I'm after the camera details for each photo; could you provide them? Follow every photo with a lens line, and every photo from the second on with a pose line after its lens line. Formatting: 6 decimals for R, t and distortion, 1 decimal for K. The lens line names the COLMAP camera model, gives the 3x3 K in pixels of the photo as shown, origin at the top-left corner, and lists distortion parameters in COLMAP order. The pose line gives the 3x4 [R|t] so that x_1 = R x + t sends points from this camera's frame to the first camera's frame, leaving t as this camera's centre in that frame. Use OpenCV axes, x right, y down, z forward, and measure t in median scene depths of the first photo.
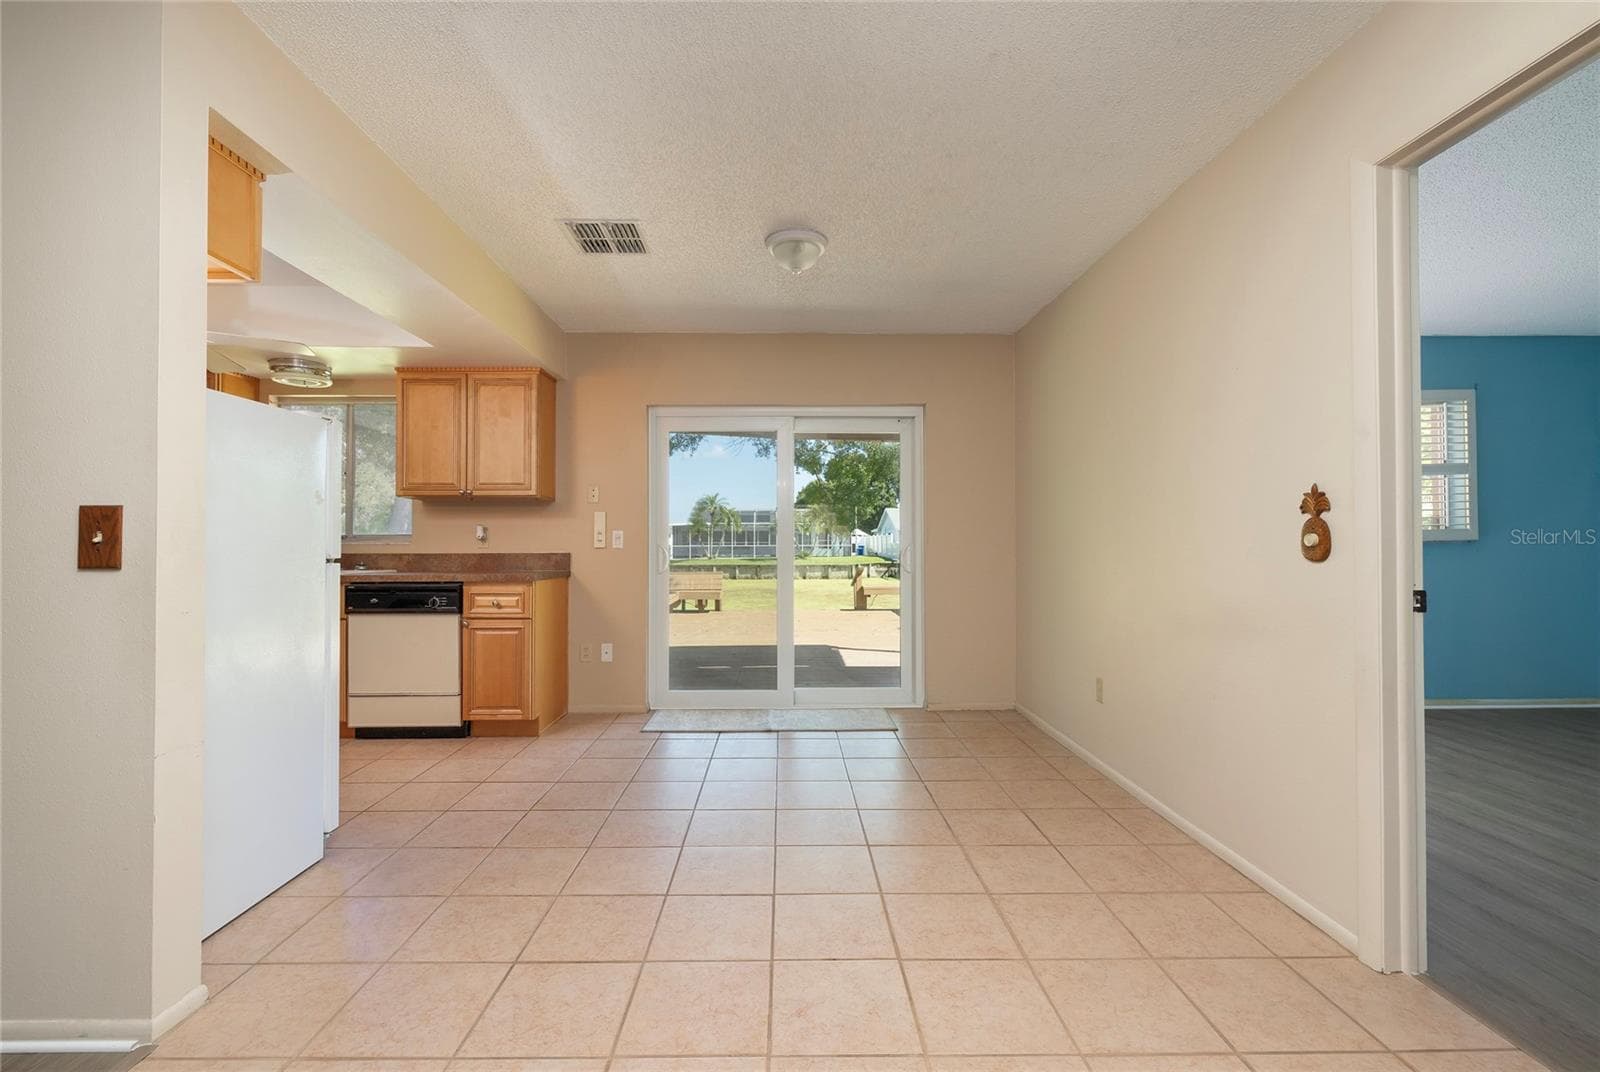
lens RADIAL K [[674.7, 0, 790.0], [0, 674.7, 534.5], [0, 0, 1]] dist [-0.000690, -0.000296]
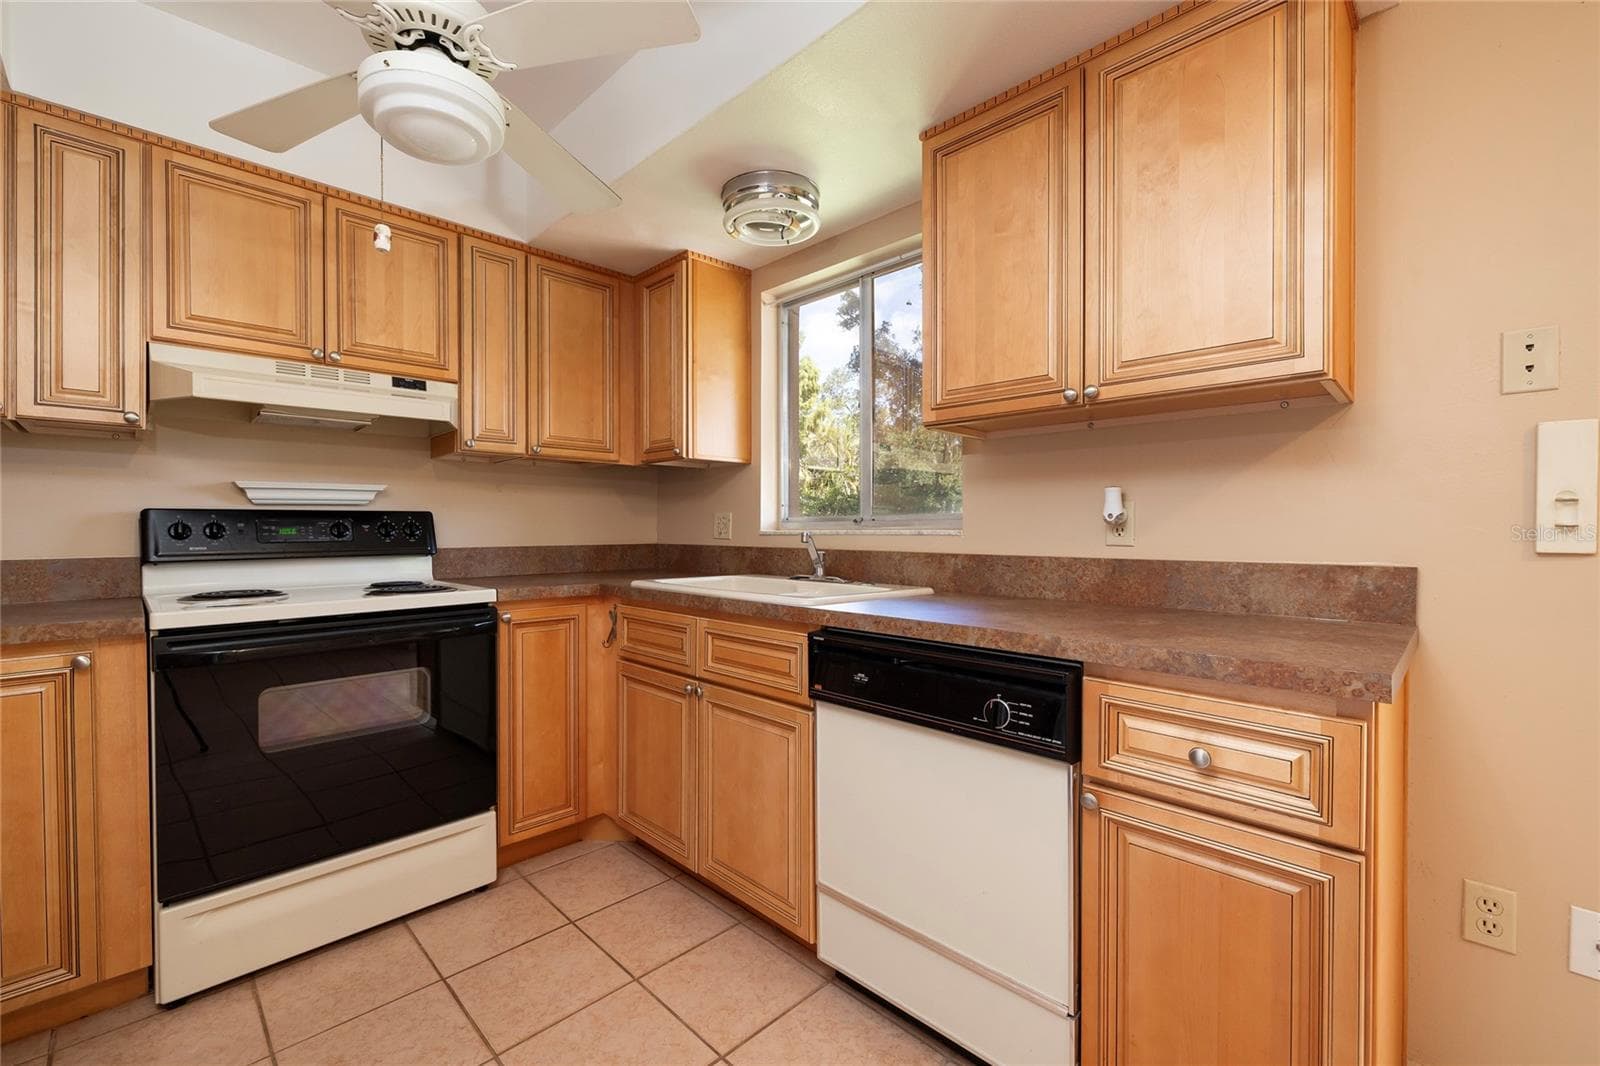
lens RADIAL K [[674.7, 0, 795.3], [0, 674.7, 531.6], [0, 0, 1]] dist [-0.000690, -0.000296]
pose [[0.691338, 0.006135, -0.722506, -0.324176], [0.008833, 0.999817, 0.016941, 0.003703], [0.722478, -0.018094, 0.691157, 0.636405]]
